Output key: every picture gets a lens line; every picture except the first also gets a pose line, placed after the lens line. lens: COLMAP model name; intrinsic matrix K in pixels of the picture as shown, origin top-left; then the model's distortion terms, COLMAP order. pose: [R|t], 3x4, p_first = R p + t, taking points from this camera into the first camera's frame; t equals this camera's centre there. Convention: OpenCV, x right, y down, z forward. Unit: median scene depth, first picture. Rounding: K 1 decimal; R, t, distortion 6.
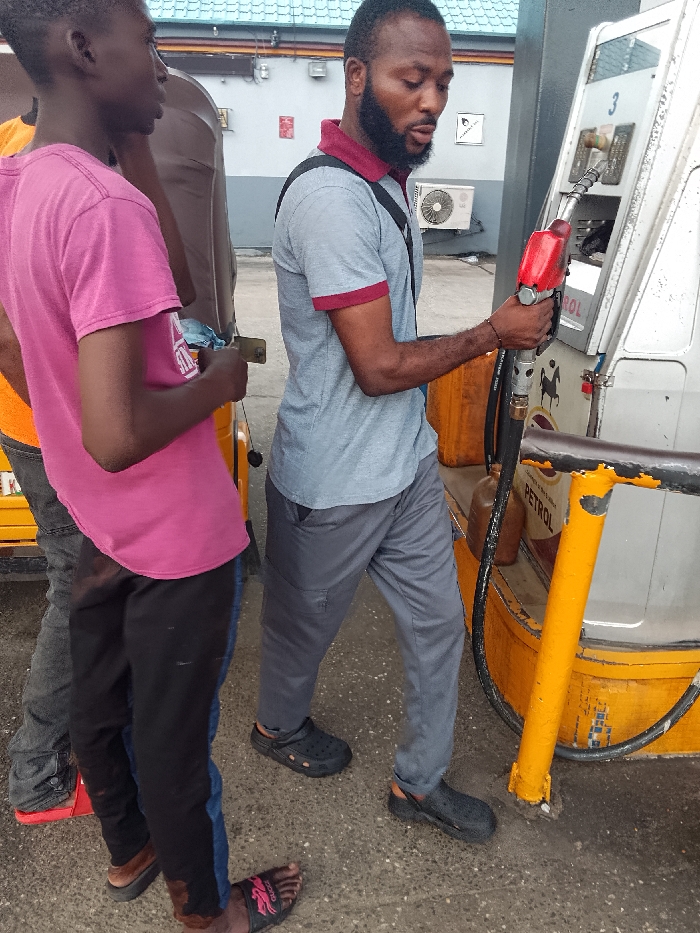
lens RADIAL K [[771.8, 0, 350.0], [0, 771.8, 466.5], [0, 0, 1]] dist [0.042961, -0.010901]
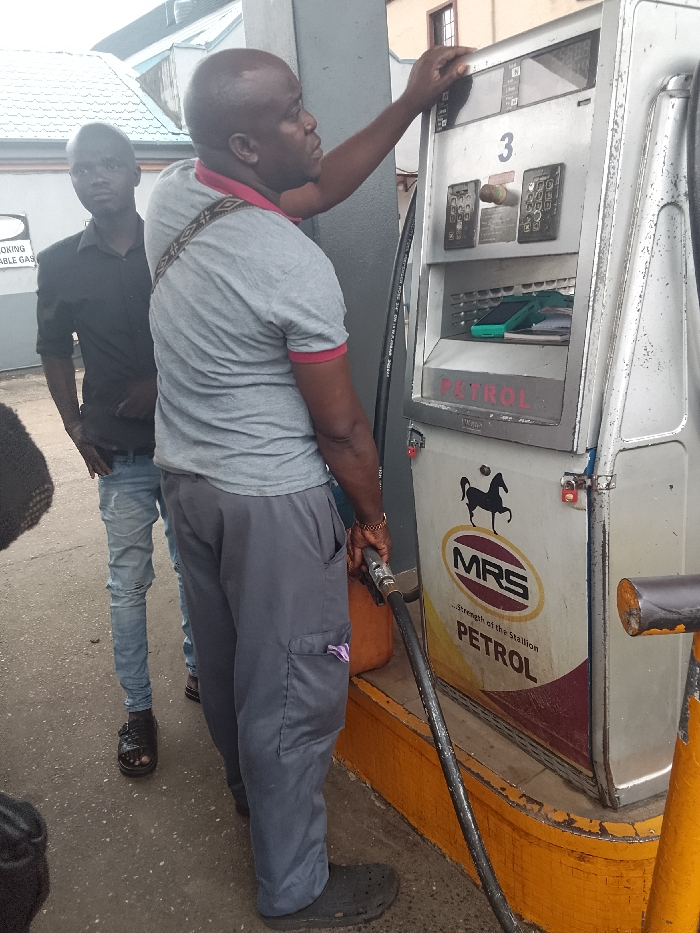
lens RADIAL K [[771.8, 0, 350.0], [0, 771.8, 466.5], [0, 0, 1]] dist [0.042961, -0.010901]
pose [[0.889213, -0.208618, 0.407159, -0.176753], [0.255433, 0.964736, -0.063546, -0.122044], [-0.379544, 0.160508, 0.911144, 0.341560]]
